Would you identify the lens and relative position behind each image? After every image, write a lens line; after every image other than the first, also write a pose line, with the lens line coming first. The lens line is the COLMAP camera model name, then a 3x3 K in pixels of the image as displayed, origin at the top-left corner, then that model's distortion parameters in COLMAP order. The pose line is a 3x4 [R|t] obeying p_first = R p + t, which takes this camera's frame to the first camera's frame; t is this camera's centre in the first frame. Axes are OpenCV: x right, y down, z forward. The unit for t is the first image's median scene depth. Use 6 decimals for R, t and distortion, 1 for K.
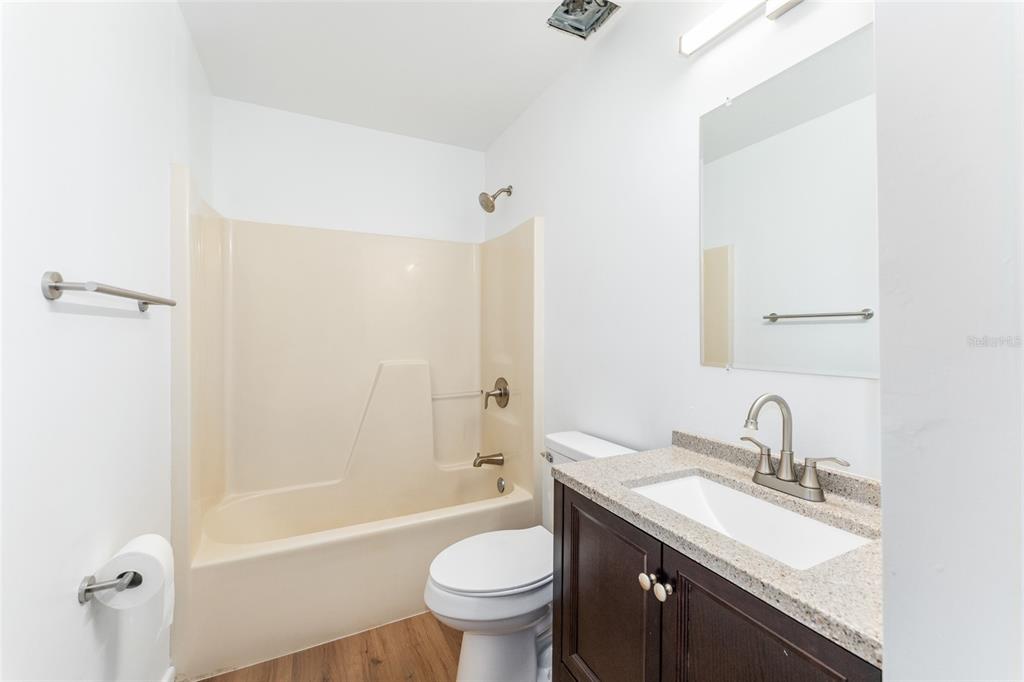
lens RADIAL K [[415.3, 0, 513.6], [0, 415.3, 339.5], [0, 0, 1]] dist [0.001687, 0.000155]
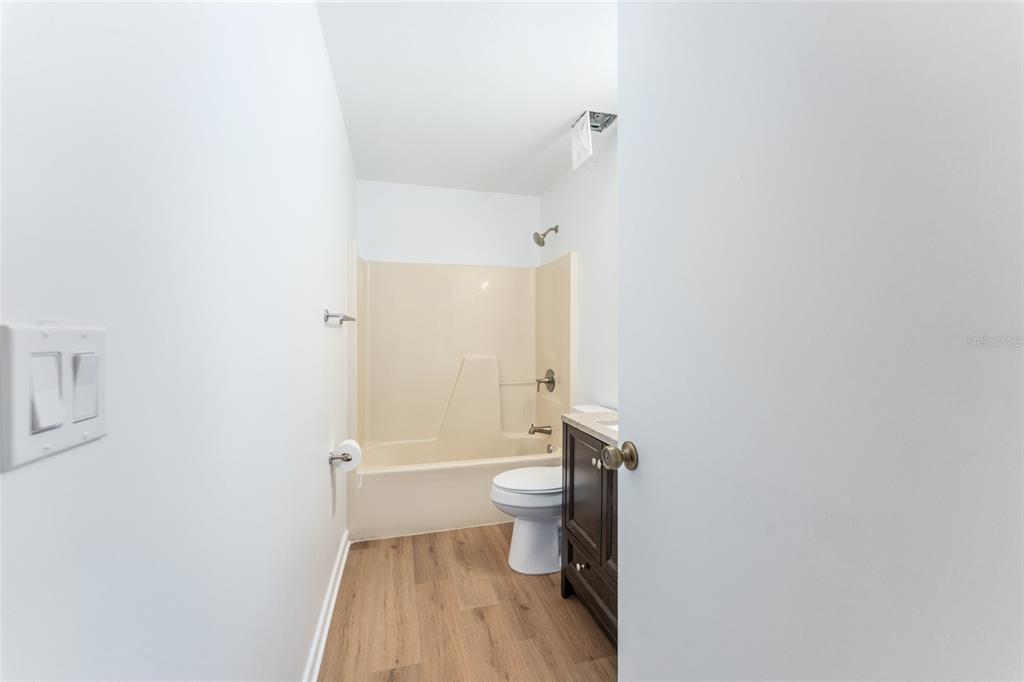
lens RADIAL K [[415.3, 0, 513.6], [0, 415.3, 339.5], [0, 0, 1]] dist [0.001687, 0.000155]
pose [[0.983222, -0.000250, -0.182410, 0.112945], [-0.001086, 0.999973, -0.007225, 0.006747], [0.182407, 0.007301, 0.983196, -0.383520]]
